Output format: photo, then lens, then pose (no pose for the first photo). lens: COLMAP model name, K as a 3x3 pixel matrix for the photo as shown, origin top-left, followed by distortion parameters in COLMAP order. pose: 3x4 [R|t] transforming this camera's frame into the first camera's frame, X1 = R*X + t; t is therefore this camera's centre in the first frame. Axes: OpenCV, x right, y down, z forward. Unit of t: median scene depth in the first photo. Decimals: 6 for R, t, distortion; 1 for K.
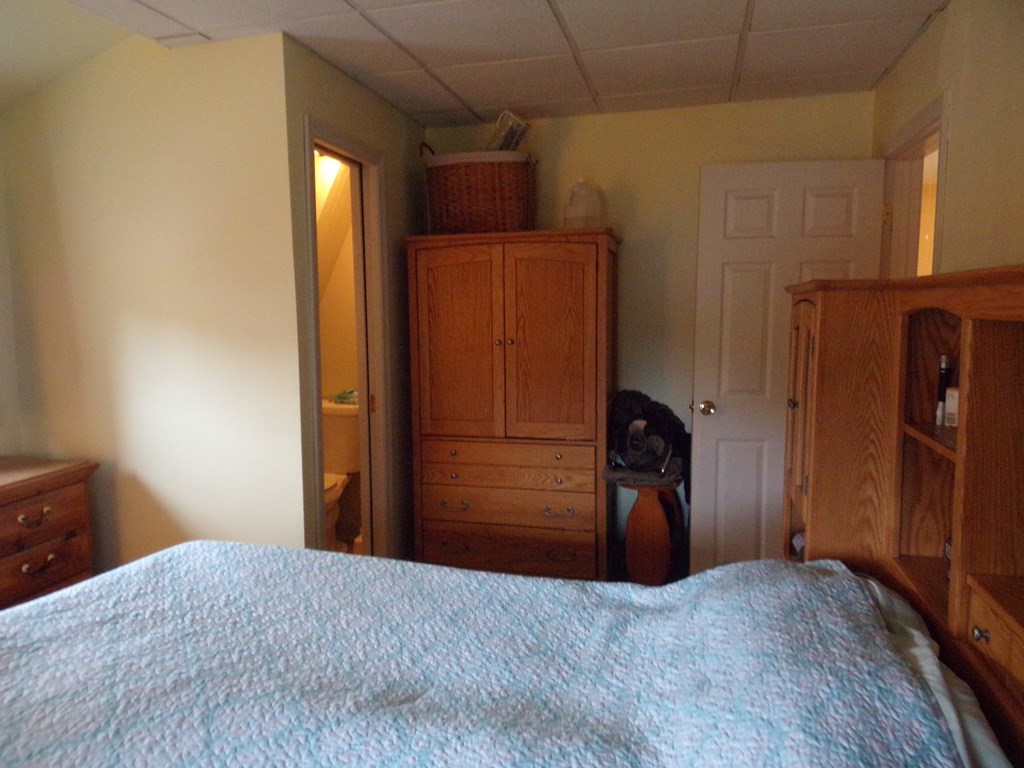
lens RADIAL K [[716.2, 0, 493.8], [0, 716.2, 380.0], [0, 0, 1]] dist [0.089485, -0.103874]
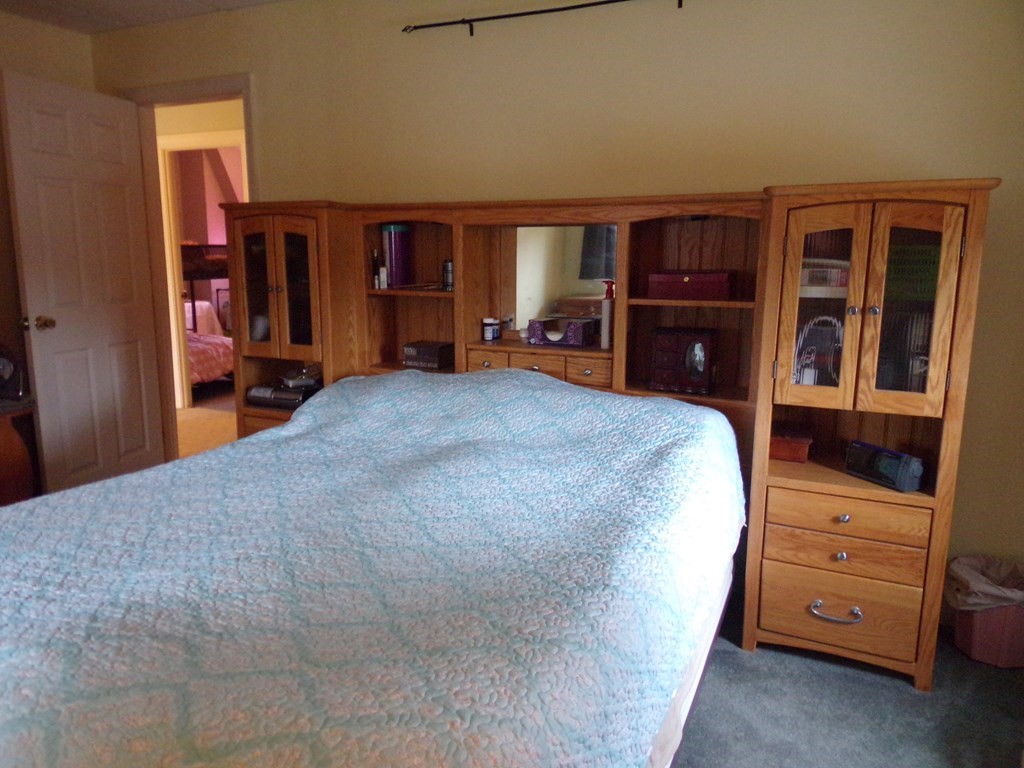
lens RADIAL K [[716.2, 0, 493.8], [0, 716.2, 380.0], [0, 0, 1]] dist [0.089485, -0.103874]
pose [[0.153147, -0.164568, 0.974404, -1.159590], [0.097026, 0.983776, 0.150901, 0.044467], [-0.983429, 0.071432, 0.166629, 0.439644]]
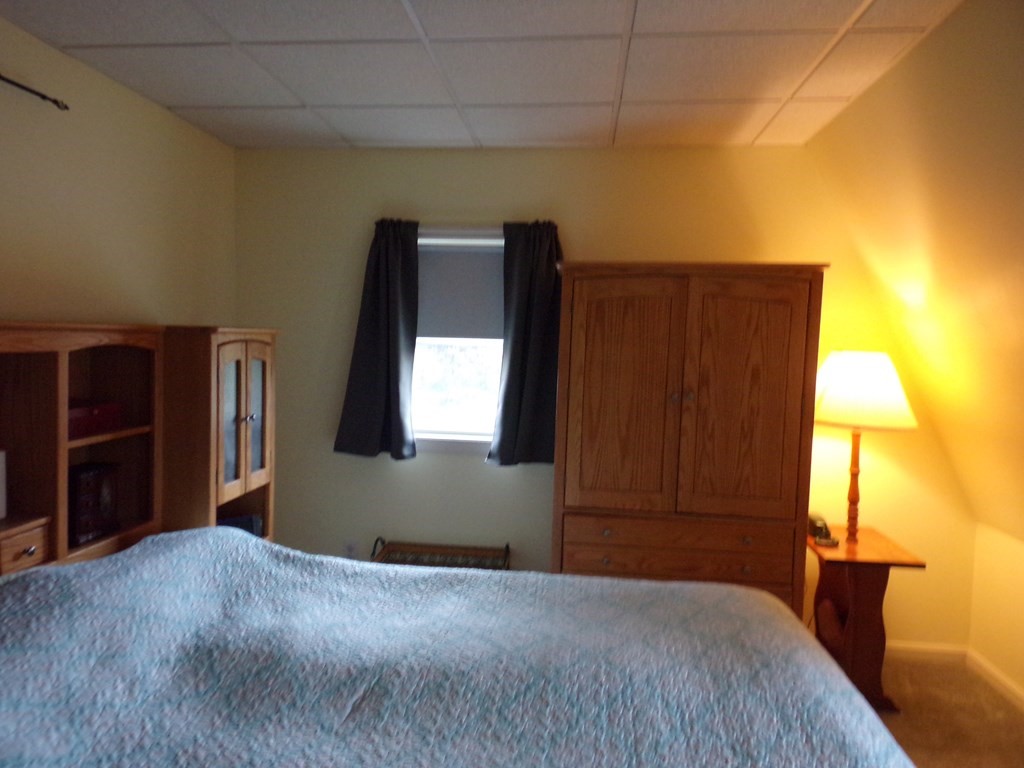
lens RADIAL K [[716.2, 0, 493.8], [0, 716.2, 380.0], [0, 0, 1]] dist [0.089485, -0.103874]
pose [[-0.988968, -0.006735, -0.147974, -0.131349], [-0.030259, 0.987087, 0.157301, -0.196665], [0.145003, 0.160044, -0.976402, 1.731438]]
